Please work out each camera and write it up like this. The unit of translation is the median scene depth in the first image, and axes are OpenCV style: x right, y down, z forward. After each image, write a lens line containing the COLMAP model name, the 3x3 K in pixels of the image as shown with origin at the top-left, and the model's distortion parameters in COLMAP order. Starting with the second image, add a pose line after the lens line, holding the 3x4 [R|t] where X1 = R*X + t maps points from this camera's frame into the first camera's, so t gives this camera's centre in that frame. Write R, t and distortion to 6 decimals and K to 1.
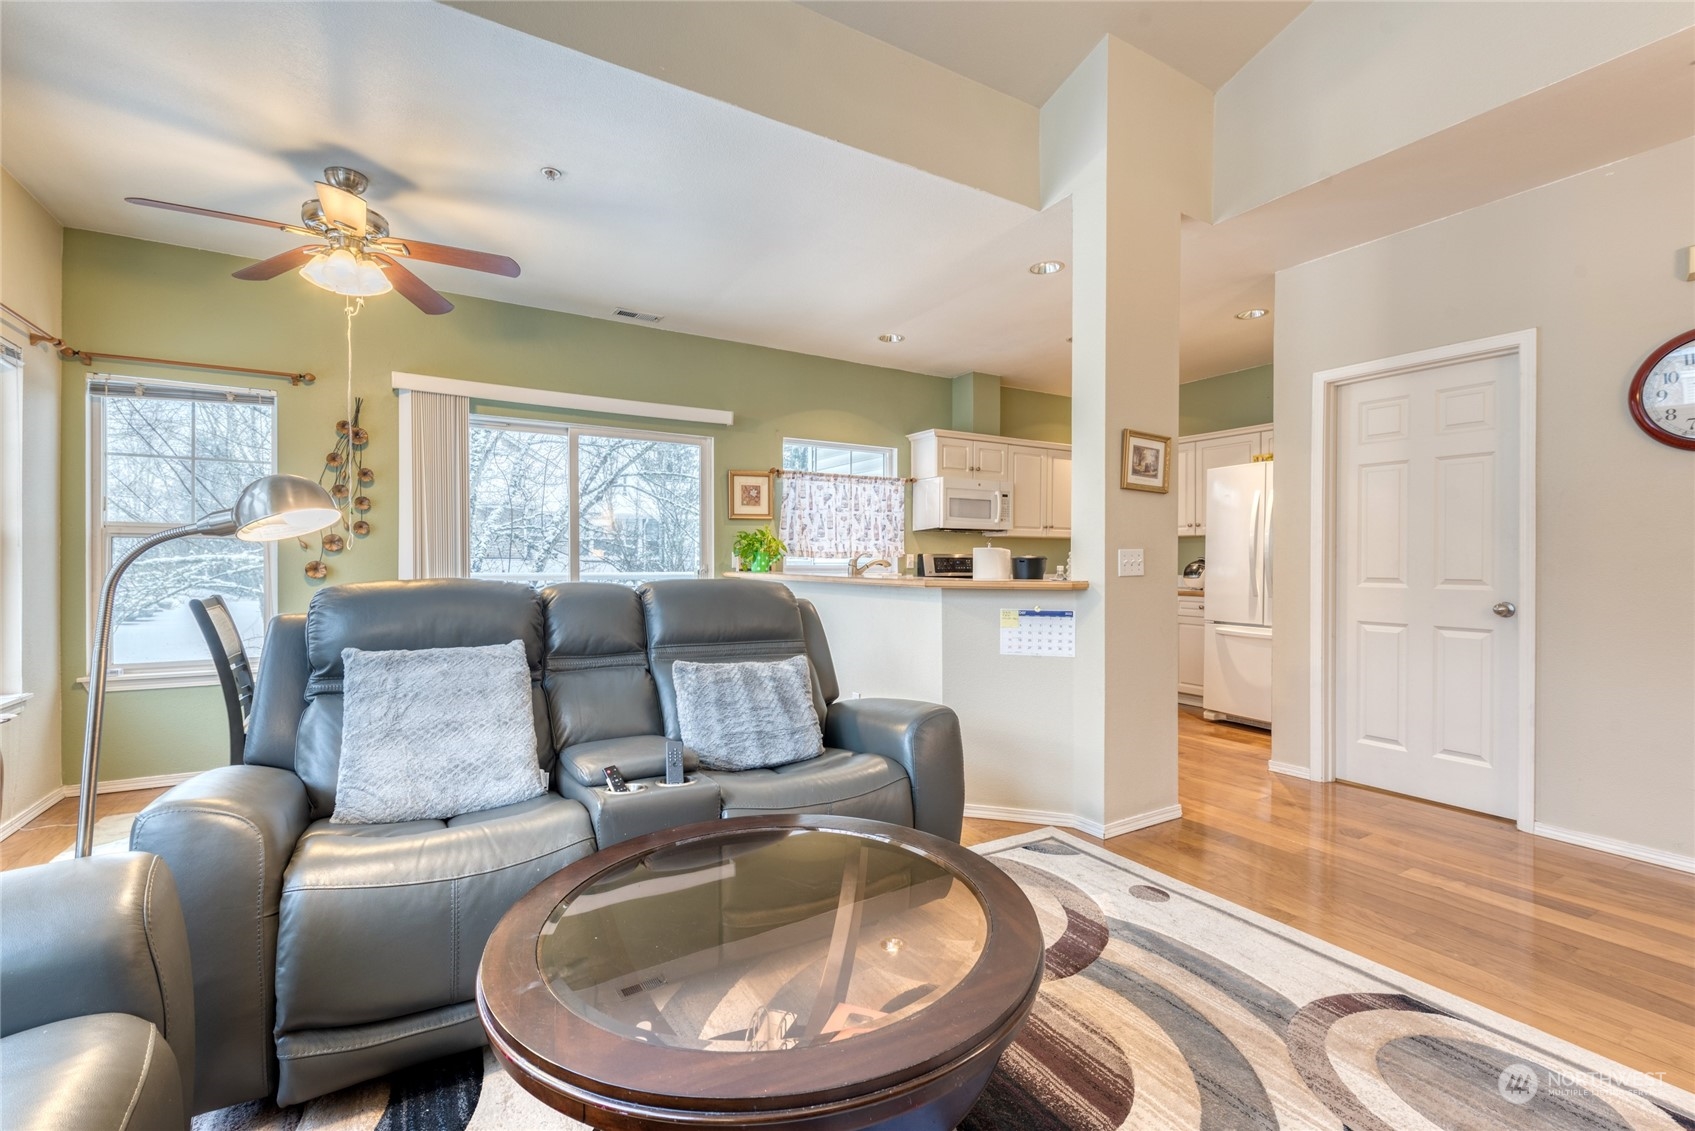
lens RADIAL K [[736.1, 0, 842.7], [0, 736.1, 564.0], [0, 0, 1]] dist [0.007262, -0.000080]
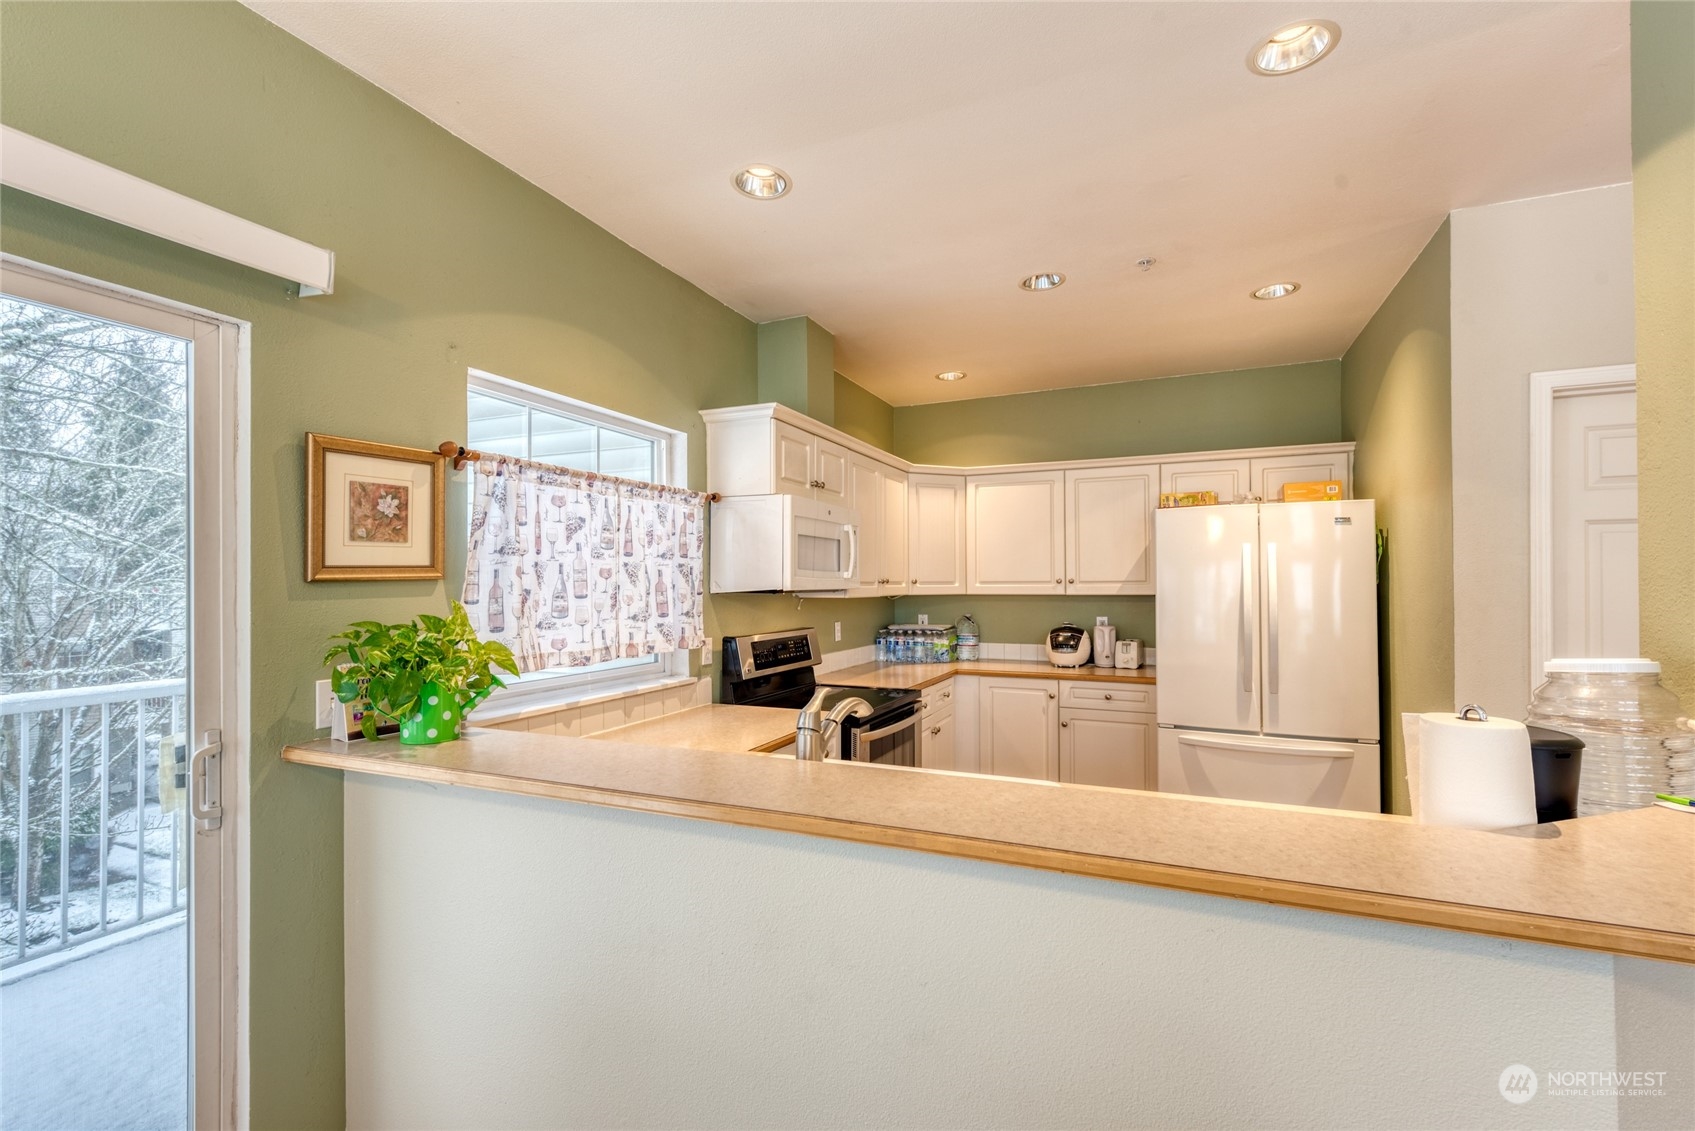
lens RADIAL K [[736.1, 0, 858.0], [0, 736.1, 571.5], [0, 0, 1]] dist [0.007262, -0.000080]
pose [[0.806250, 0.003016, 0.591568, -0.142320], [0.009657, 0.999787, -0.018259, -0.053865], [-0.591497, 0.020434, 0.806048, 0.555159]]
